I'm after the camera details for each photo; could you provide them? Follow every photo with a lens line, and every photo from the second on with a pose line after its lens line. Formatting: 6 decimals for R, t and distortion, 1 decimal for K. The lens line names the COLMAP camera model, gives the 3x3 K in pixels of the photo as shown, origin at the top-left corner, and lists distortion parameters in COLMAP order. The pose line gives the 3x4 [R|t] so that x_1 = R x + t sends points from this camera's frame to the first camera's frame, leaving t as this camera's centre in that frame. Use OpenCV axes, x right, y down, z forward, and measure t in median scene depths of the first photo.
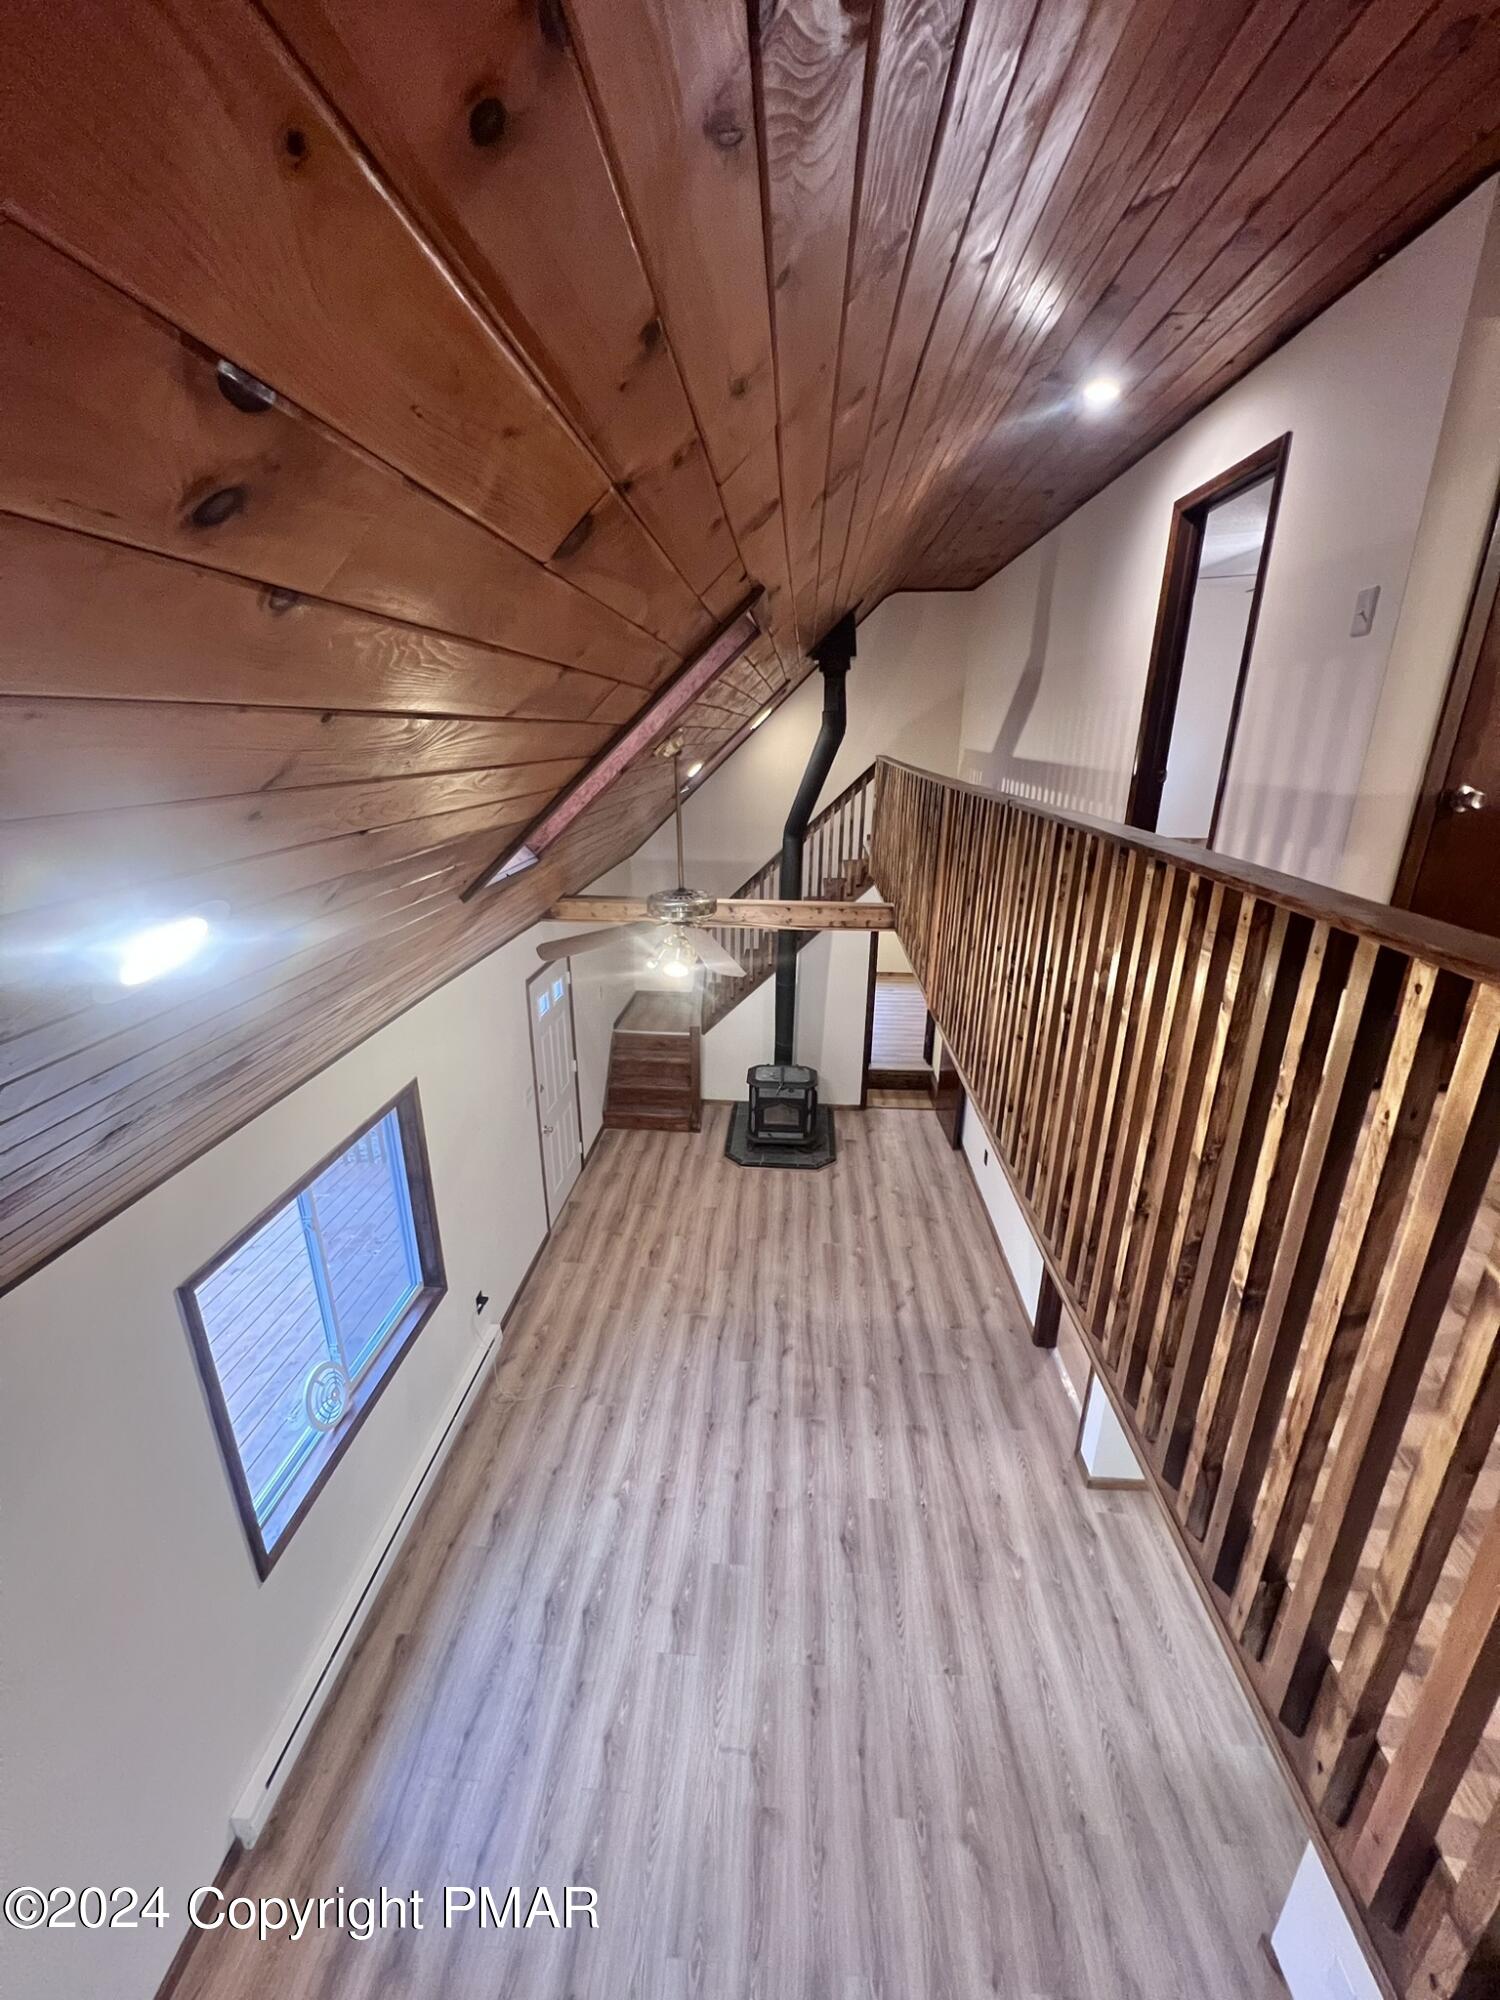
lens RADIAL K [[798.5, 0, 749.6], [0, 798.5, 1006.8], [0, 0, 1]] dist [-0.002590, 0.000119]
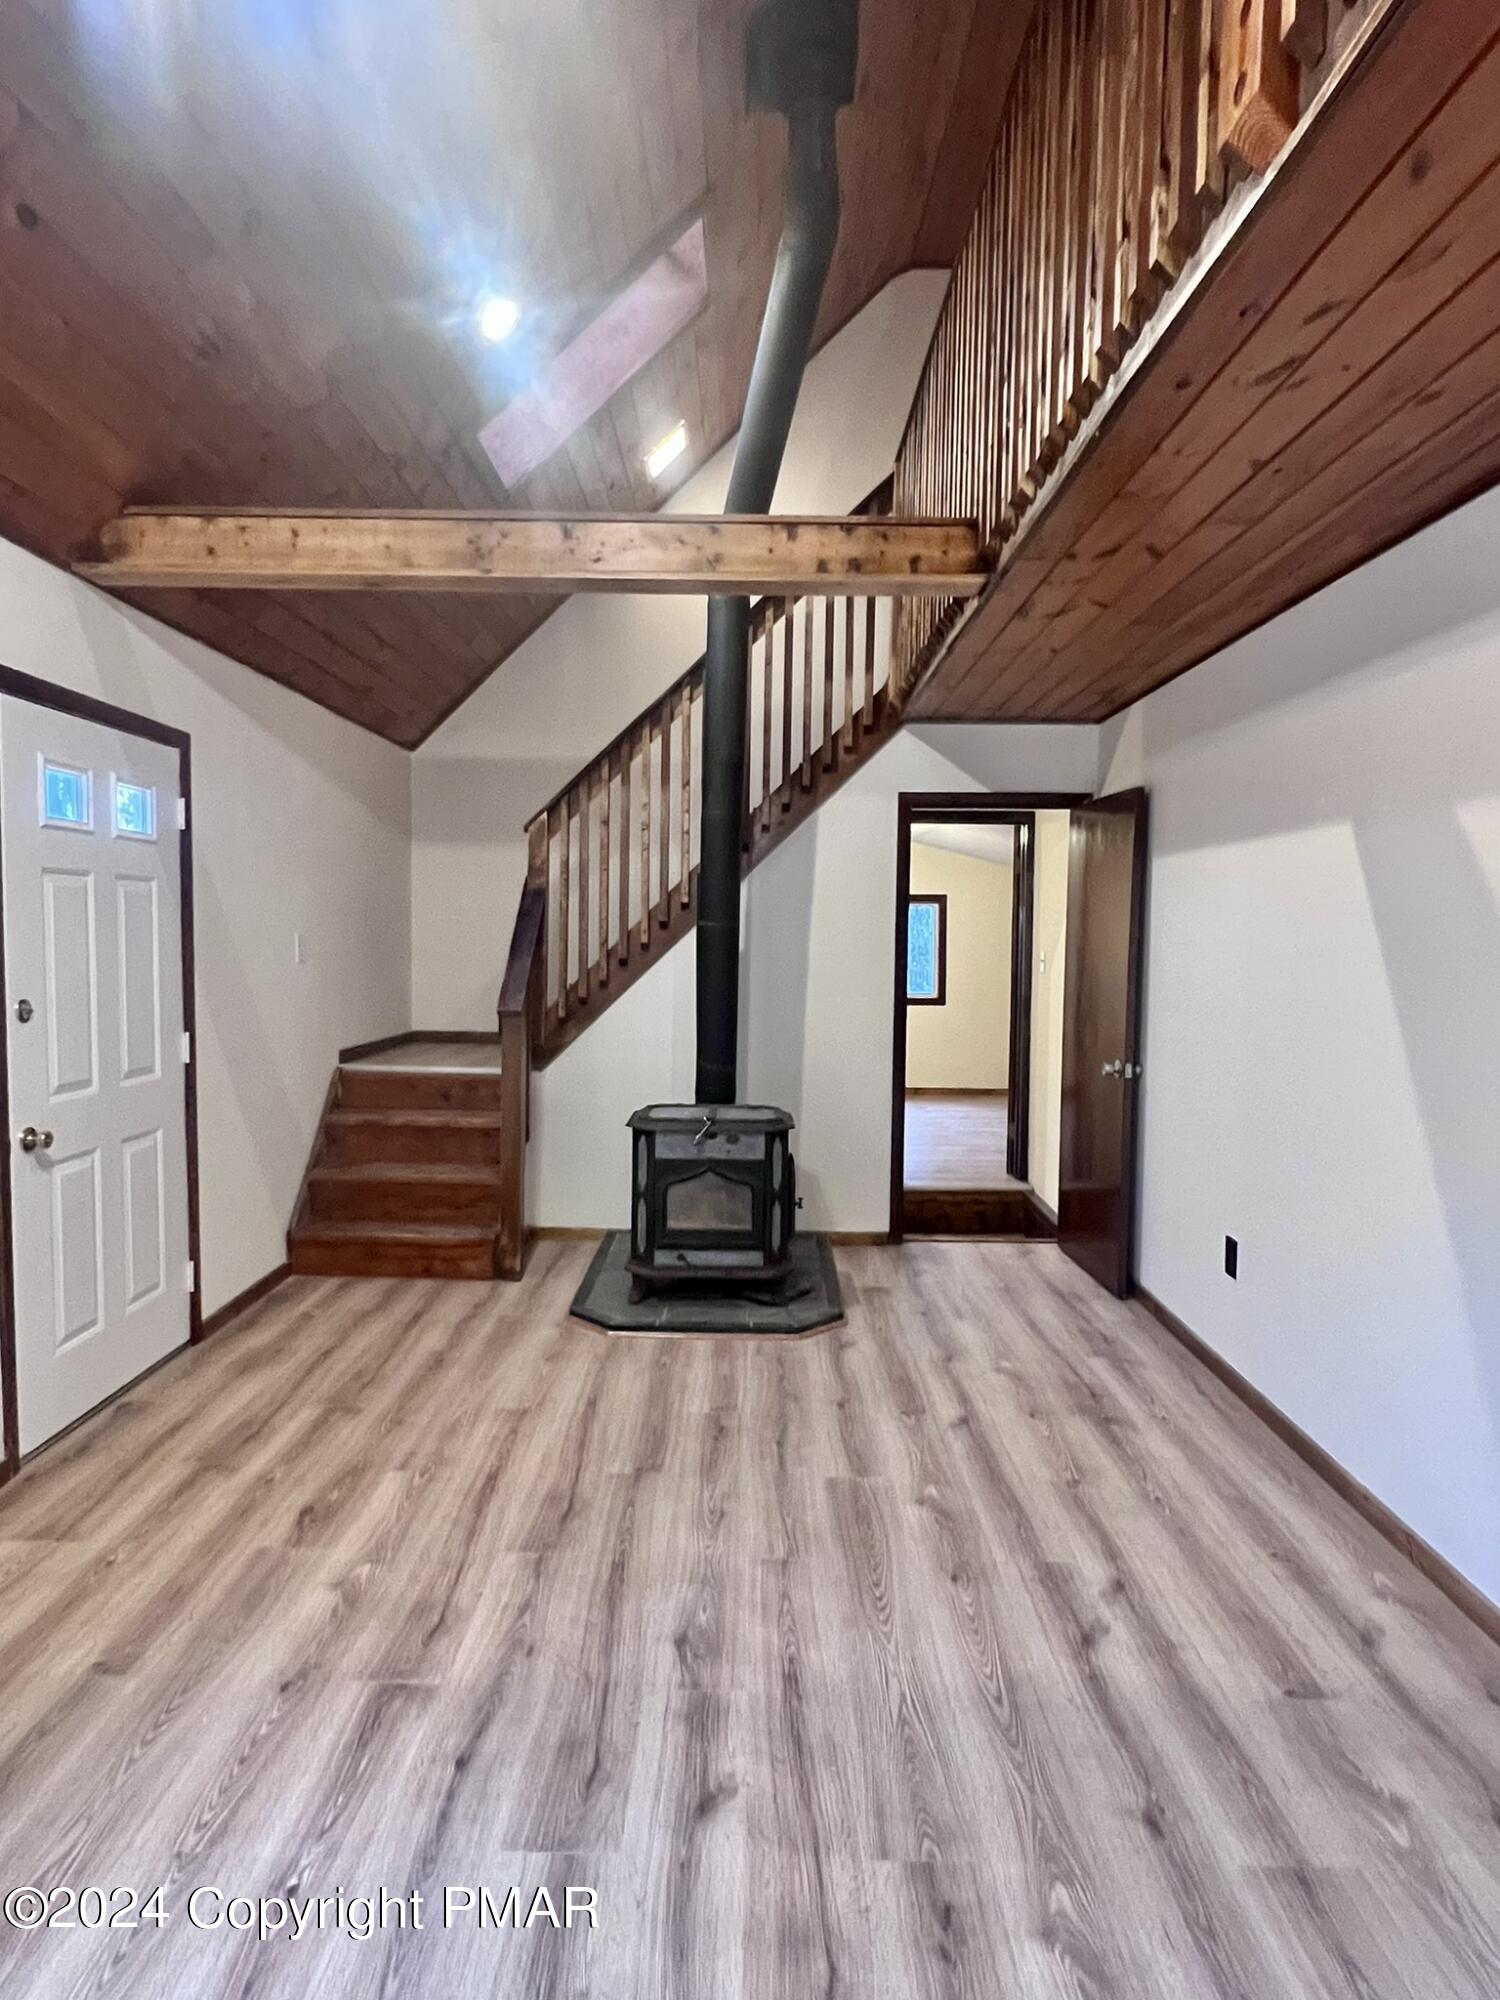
lens RADIAL K [[1160.0, 0, 746.1], [0, 1160.0, 995.3], [0, 0, 1]] dist [0.000125, 0.000373]
pose [[0.998401, -0.001260, 0.056514, 0.026665], [0.016747, 0.961463, -0.274423, 0.209934], [-0.053990, 0.274930, 0.959947, 0.418910]]
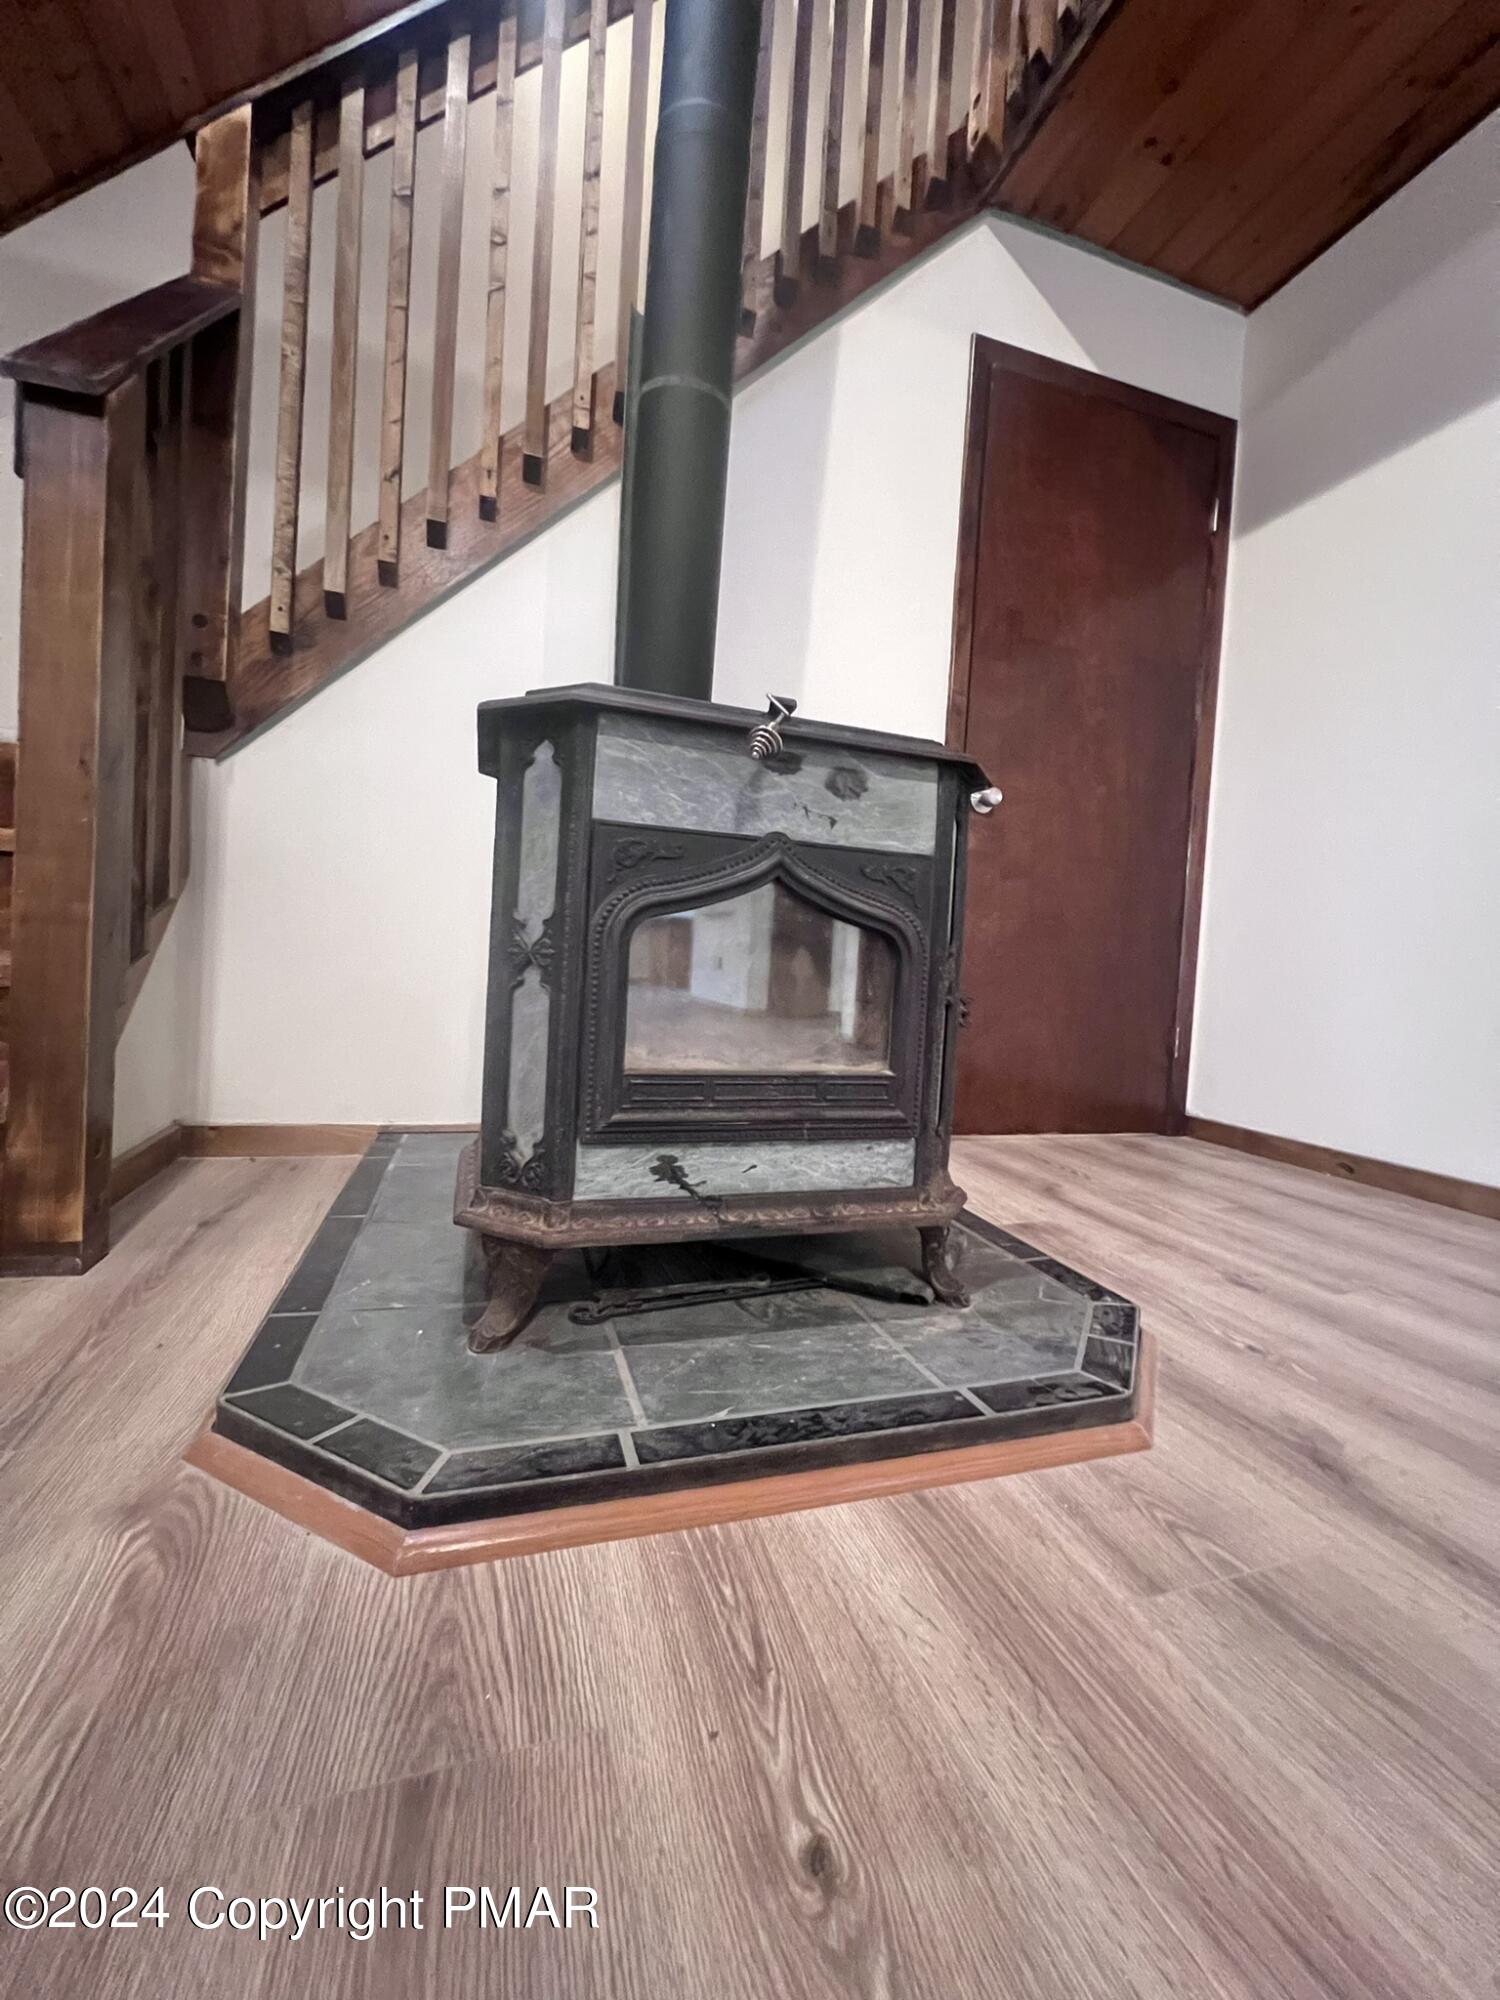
lens RADIAL K [[798.5, 0, 751.9], [0, 798.5, 1002.2], [0, 0, 1]] dist [-0.002590, 0.000119]
pose [[0.925682, 0.027276, 0.377318, -0.010504], [0.077476, 0.962588, -0.259657, 0.181097], [-0.370284, 0.269593, 0.888937, 0.951524]]
